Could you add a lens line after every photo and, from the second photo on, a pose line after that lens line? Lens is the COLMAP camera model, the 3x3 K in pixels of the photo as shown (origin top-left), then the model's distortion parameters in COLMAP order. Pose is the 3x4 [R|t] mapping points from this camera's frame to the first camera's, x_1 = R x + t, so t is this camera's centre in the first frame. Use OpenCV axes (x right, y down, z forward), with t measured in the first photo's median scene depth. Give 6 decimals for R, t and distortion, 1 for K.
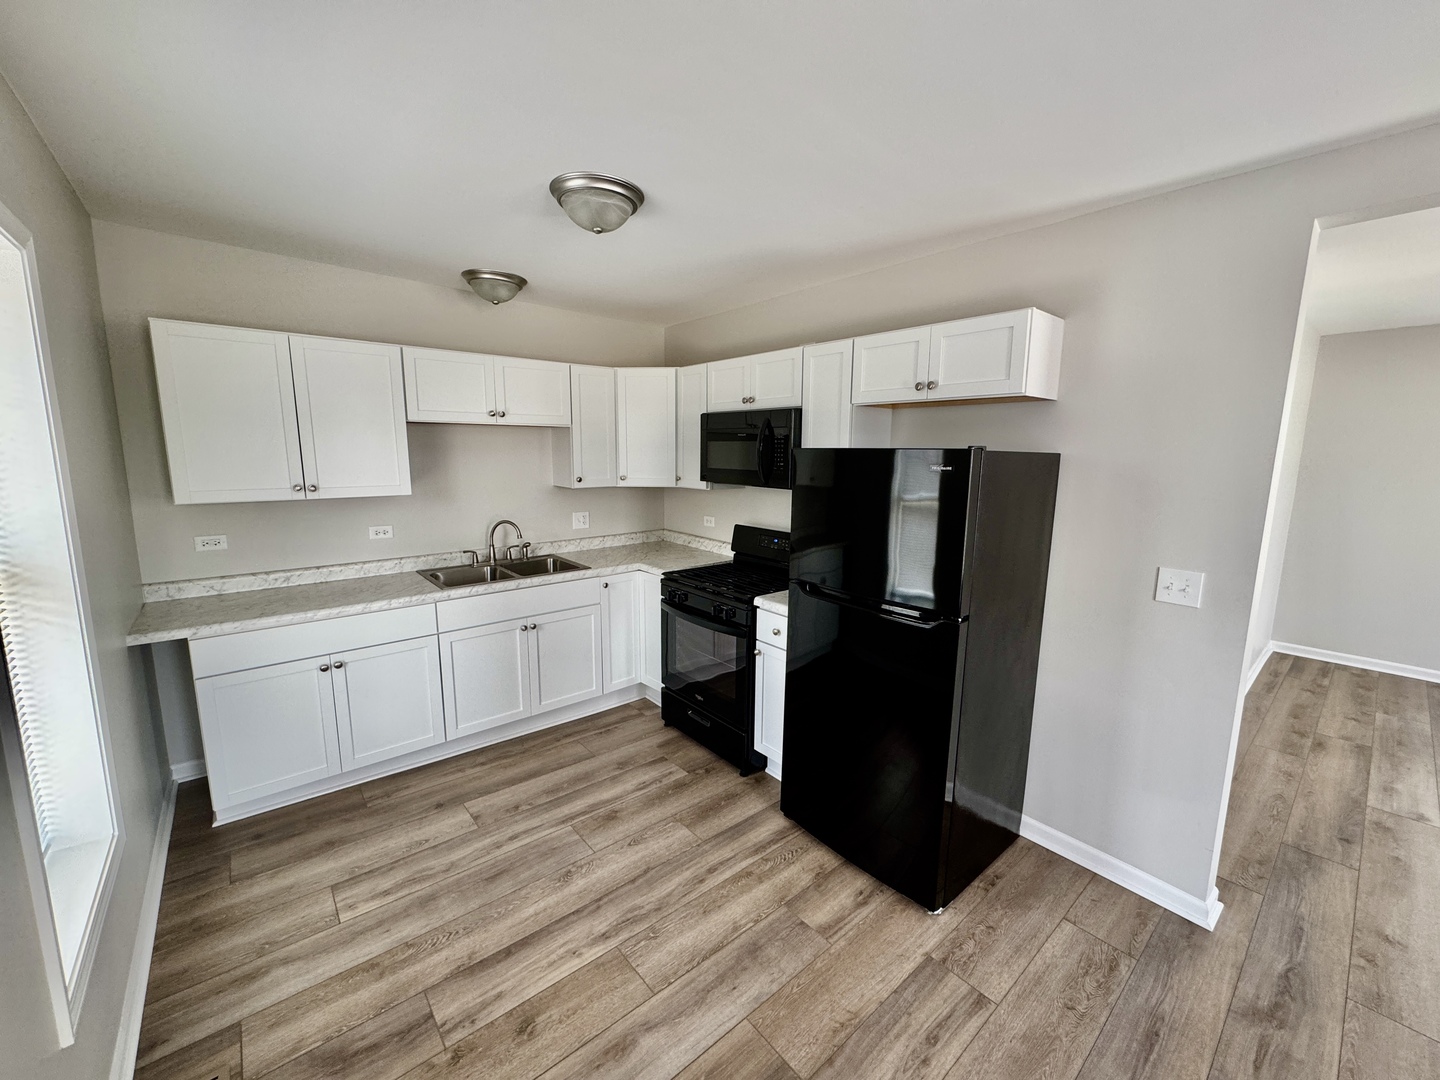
lens RADIAL K [[574.9, 0, 720.8], [0, 574.9, 539.5], [0, 0, 1]] dist [0.002774, 0.000461]
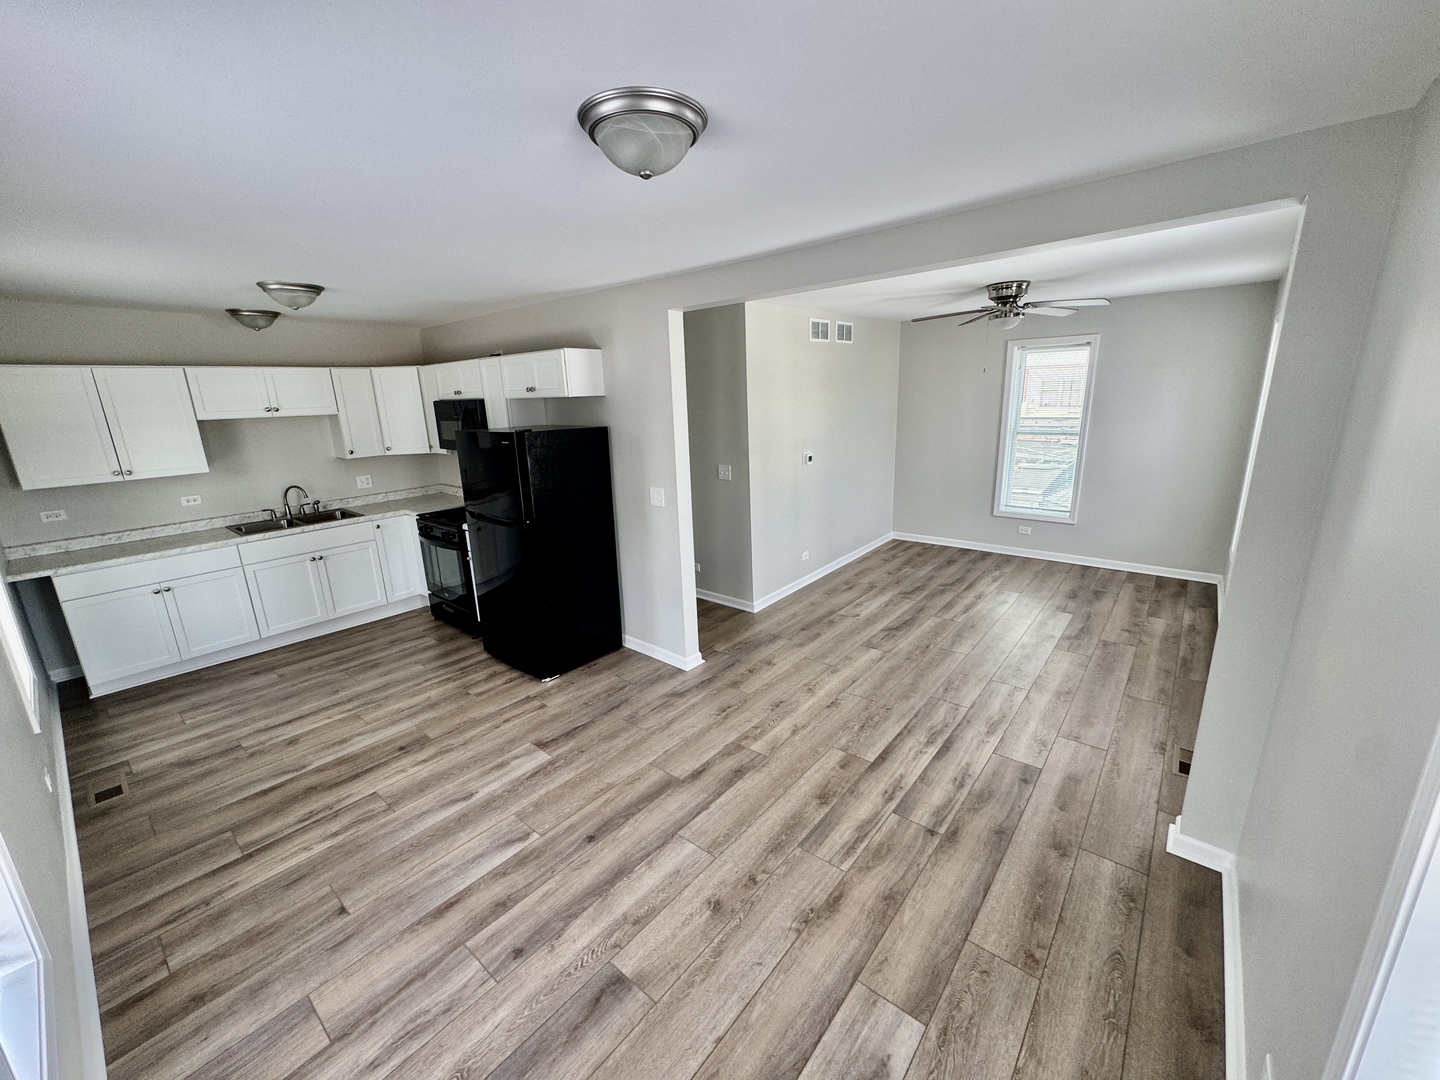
lens RADIAL K [[574.9, 0, 717.3], [0, 574.9, 537.9], [0, 0, 1]] dist [0.002774, 0.000461]
pose [[0.985087, -0.082248, 0.151123, 0.481404], [0.068206, 0.993055, 0.095865, 0.033343], [-0.157958, -0.084127, 0.983856, -0.627891]]
